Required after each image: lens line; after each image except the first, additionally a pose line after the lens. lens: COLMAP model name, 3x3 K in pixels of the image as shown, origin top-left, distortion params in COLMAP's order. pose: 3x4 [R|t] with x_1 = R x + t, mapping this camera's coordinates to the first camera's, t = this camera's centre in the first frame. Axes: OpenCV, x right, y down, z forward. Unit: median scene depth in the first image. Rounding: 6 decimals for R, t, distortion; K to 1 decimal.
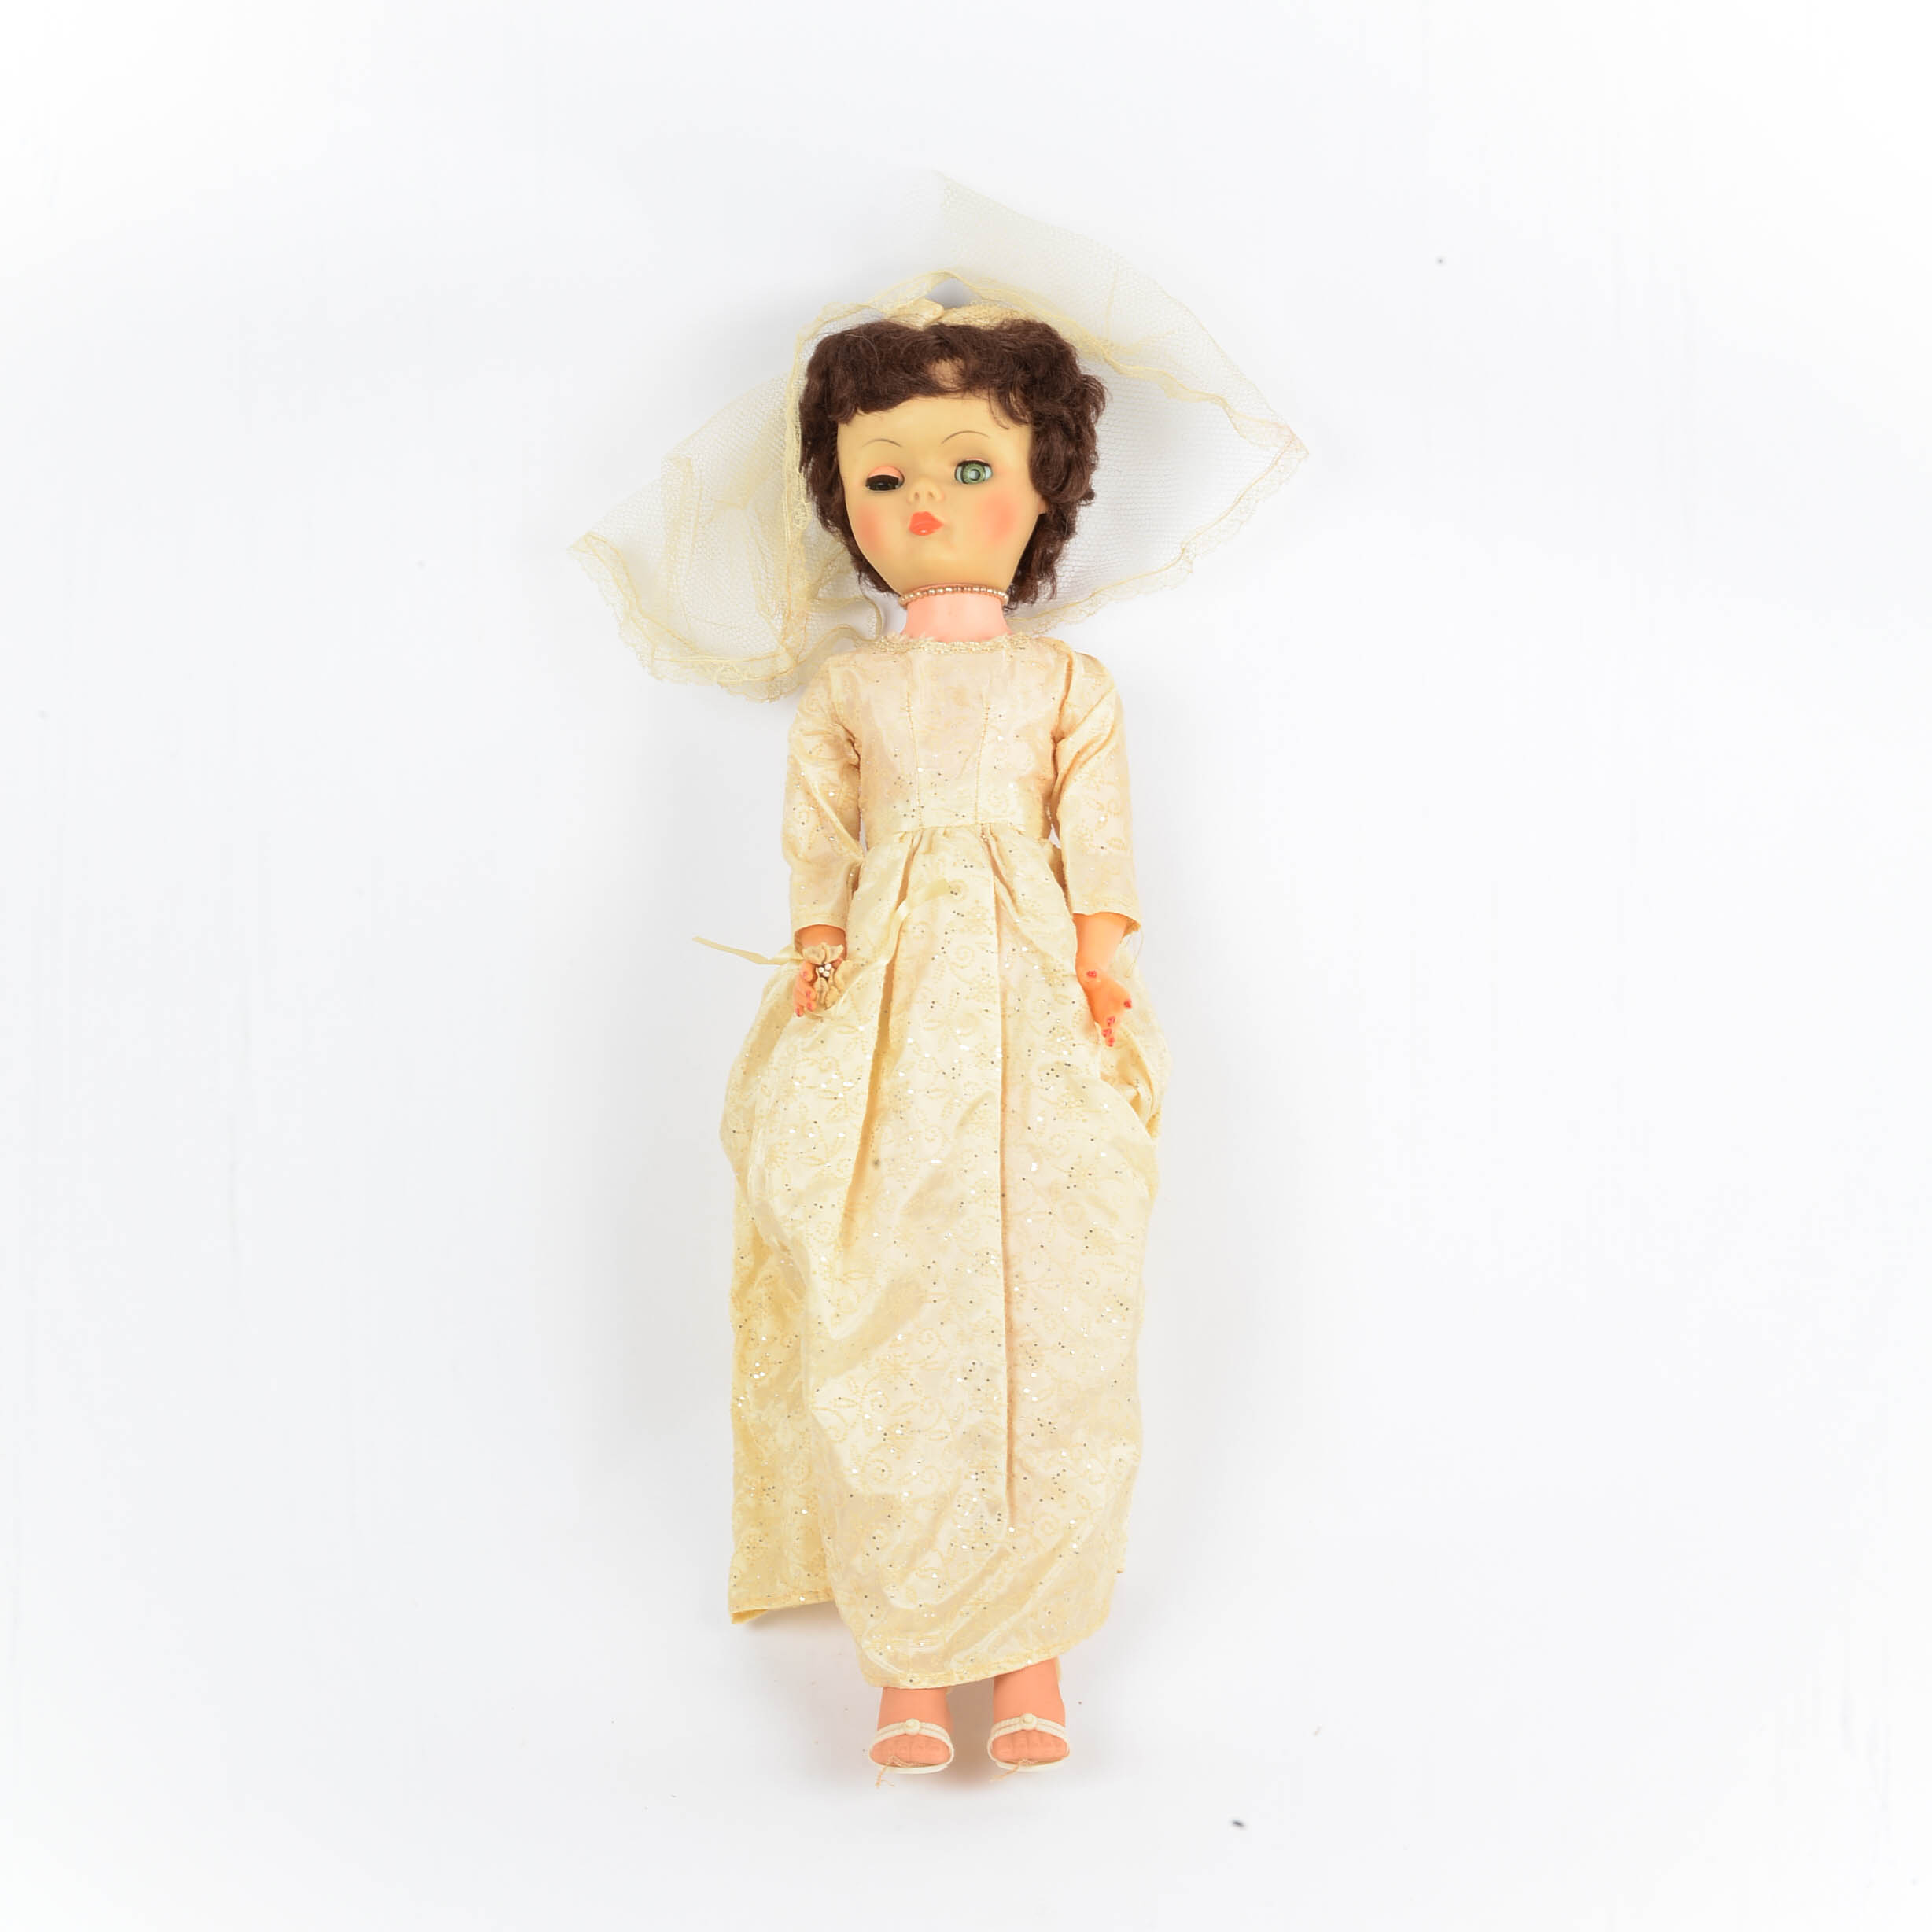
lens RADIAL K [[3095.2, 0, 966.0], [0, 3095.2, 966.0], [0, 0, 1]] dist [0.000552, 0.001898]
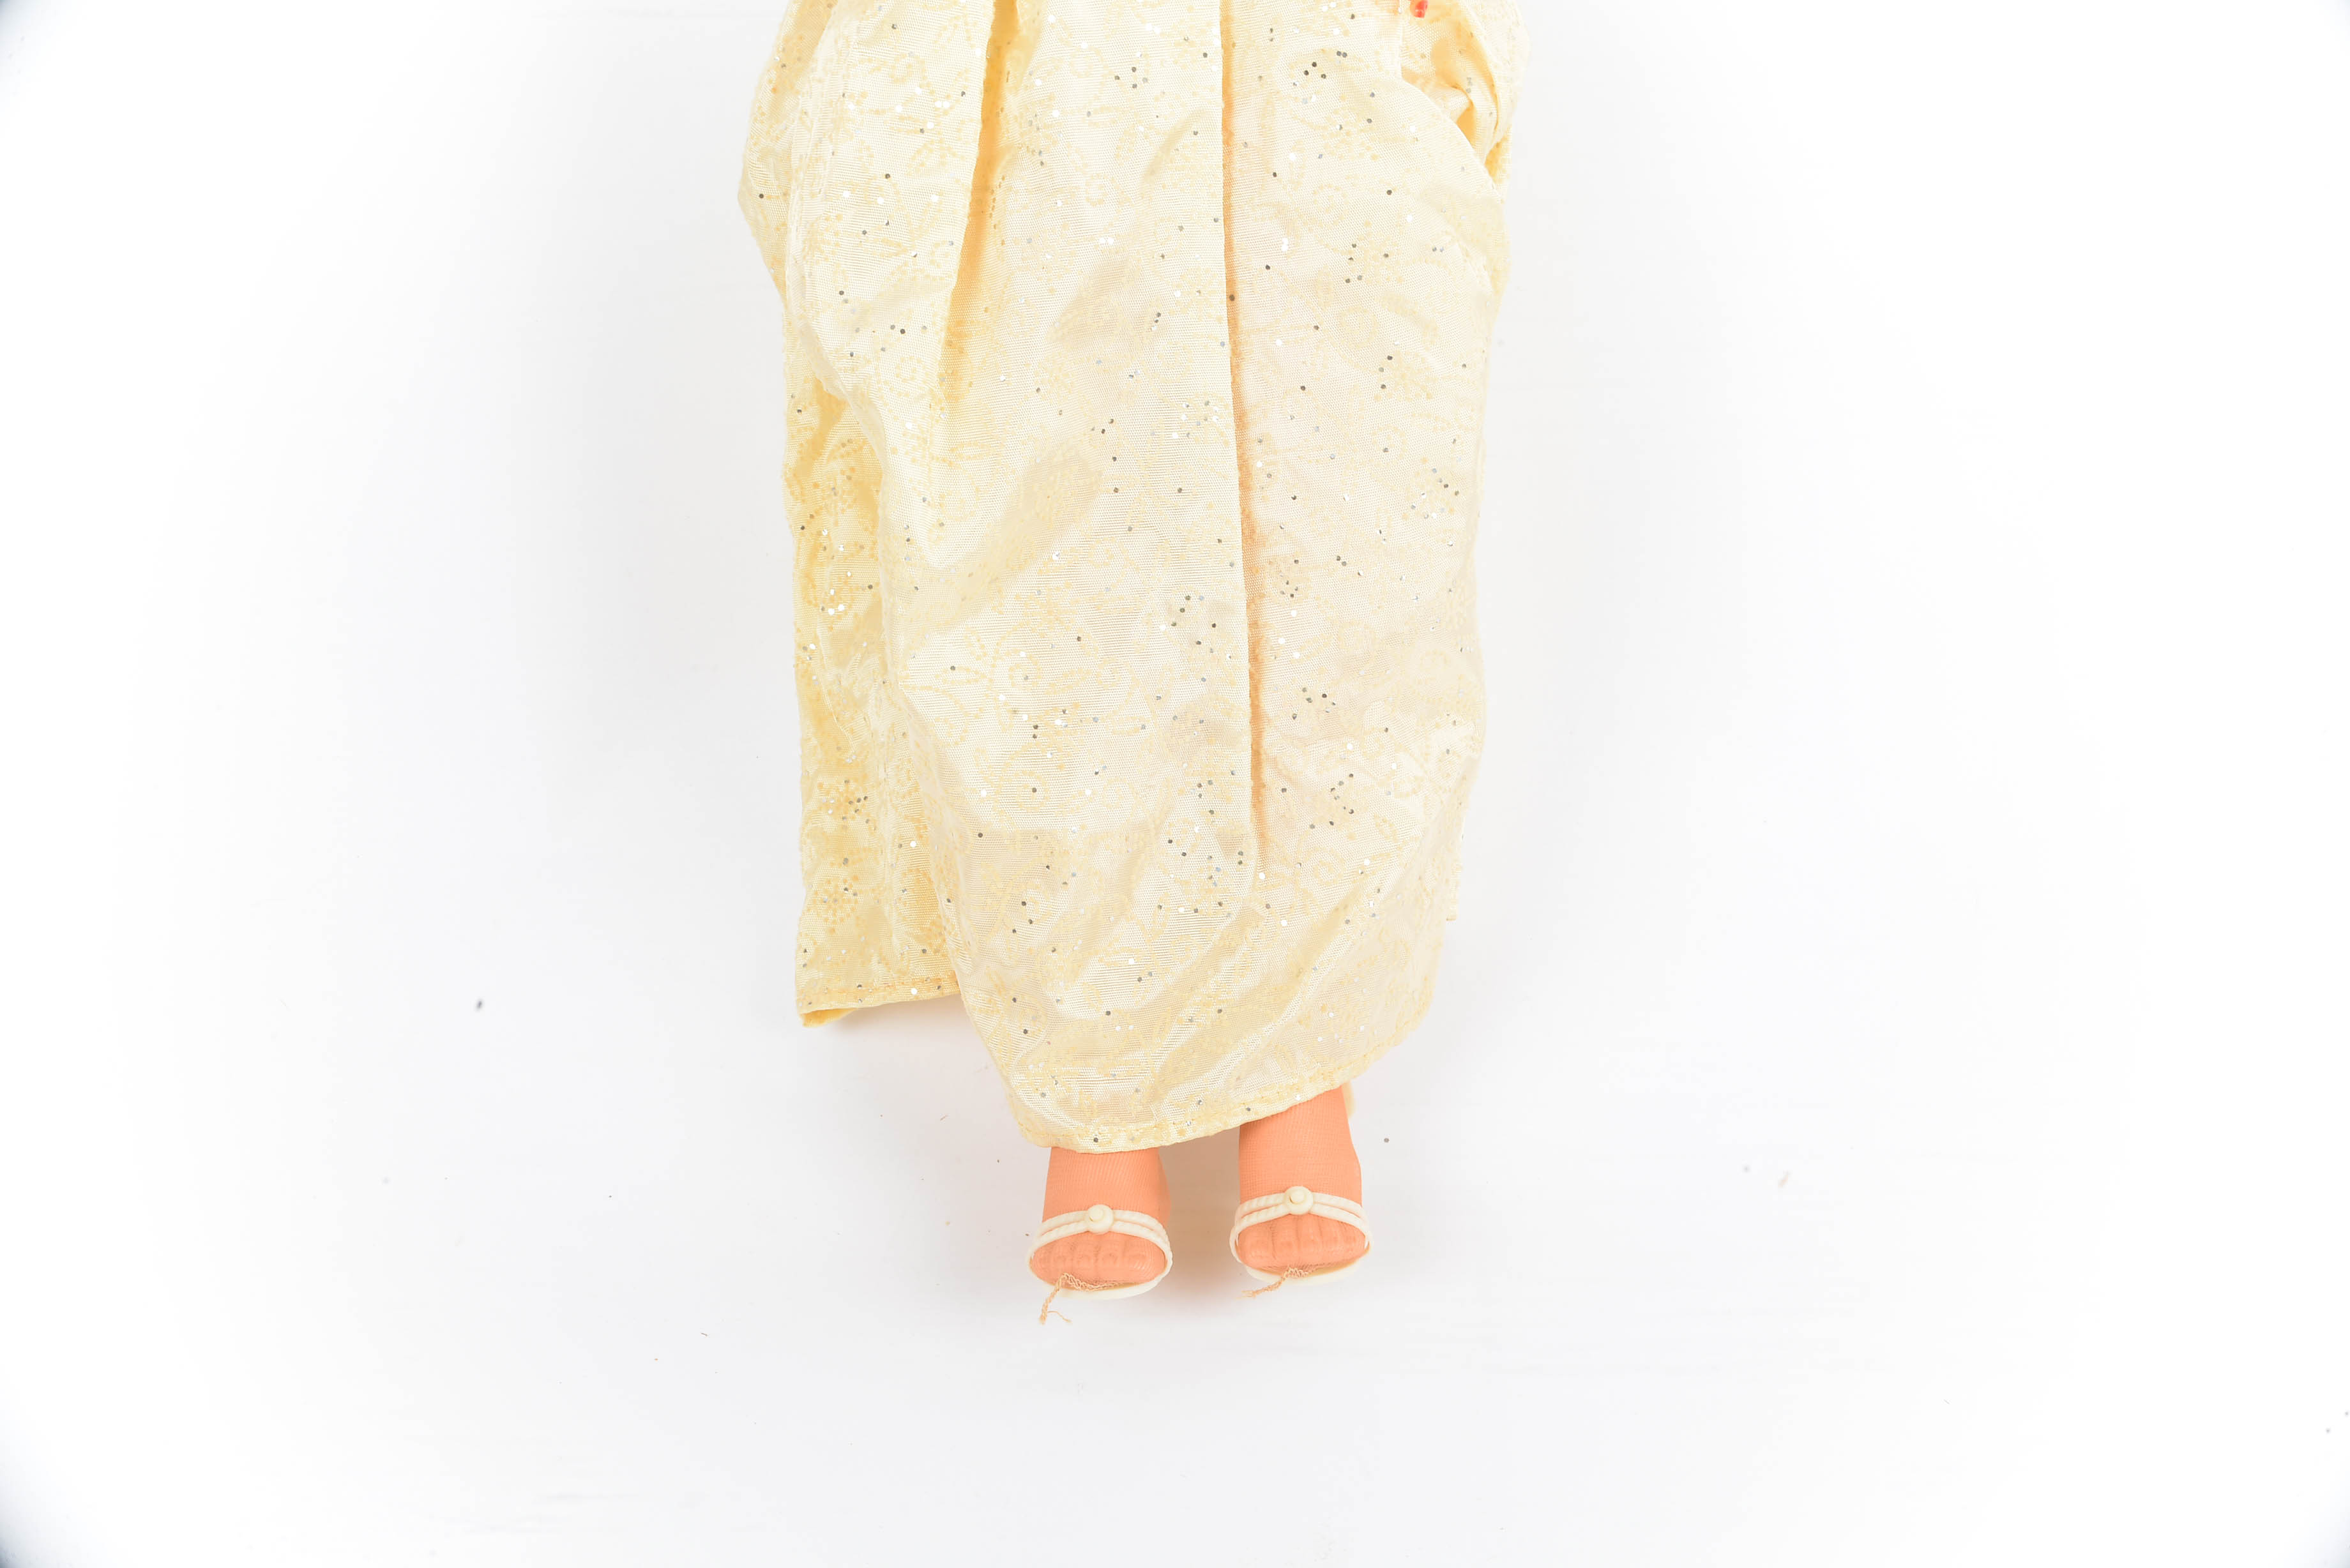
lens RADIAL K [[3323.3, 0, 1175.0], [0, 3323.3, 784.0], [0, 0, 1]] dist [0.019305, 0.015473]
pose [[0.999160, -0.027233, -0.030613, 0.017373], [0.033681, 0.971364, 0.235195, 0.017369], [0.023332, -0.236029, 0.971466, 0.385339]]
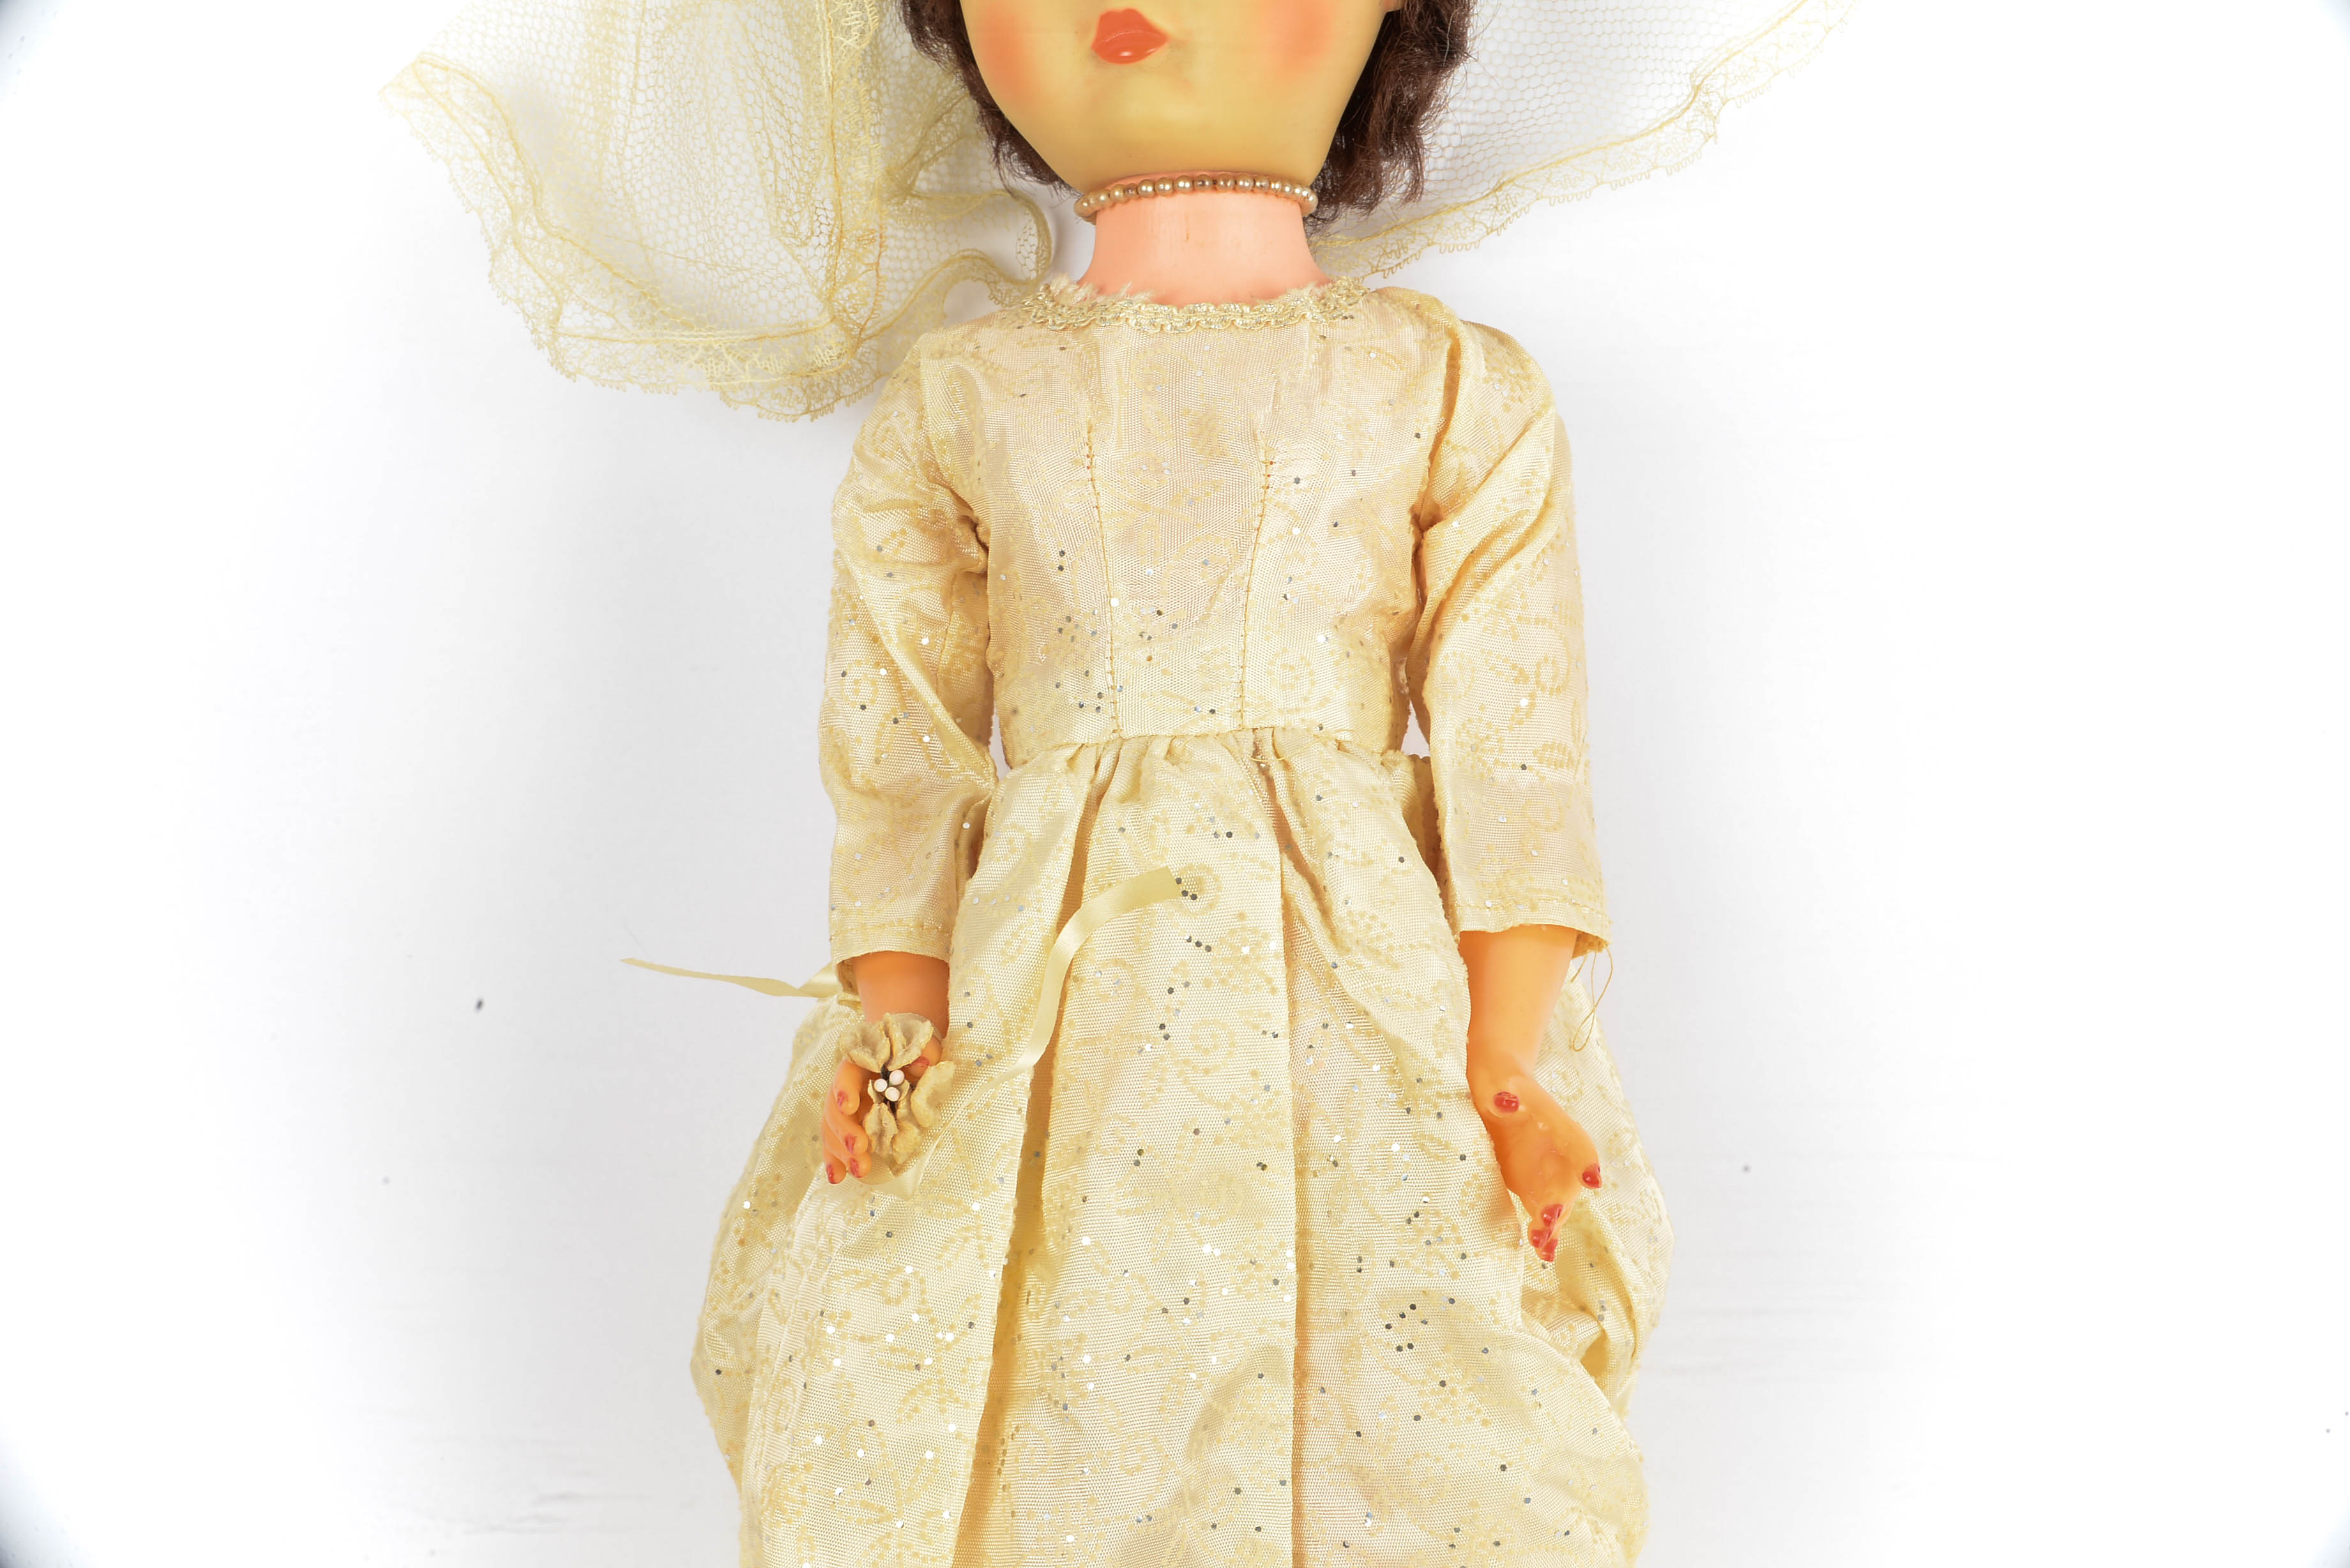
lens RADIAL K [[3323.3, 0, 1175.0], [0, 3323.3, 784.0], [0, 0, 1]] dist [0.019305, 0.015473]
pose [[0.999524, 0.003074, -0.030700, 0.008365], [-0.000391, 0.996206, 0.087020, -0.078414], [0.030851, -0.086967, 0.995733, 0.521888]]
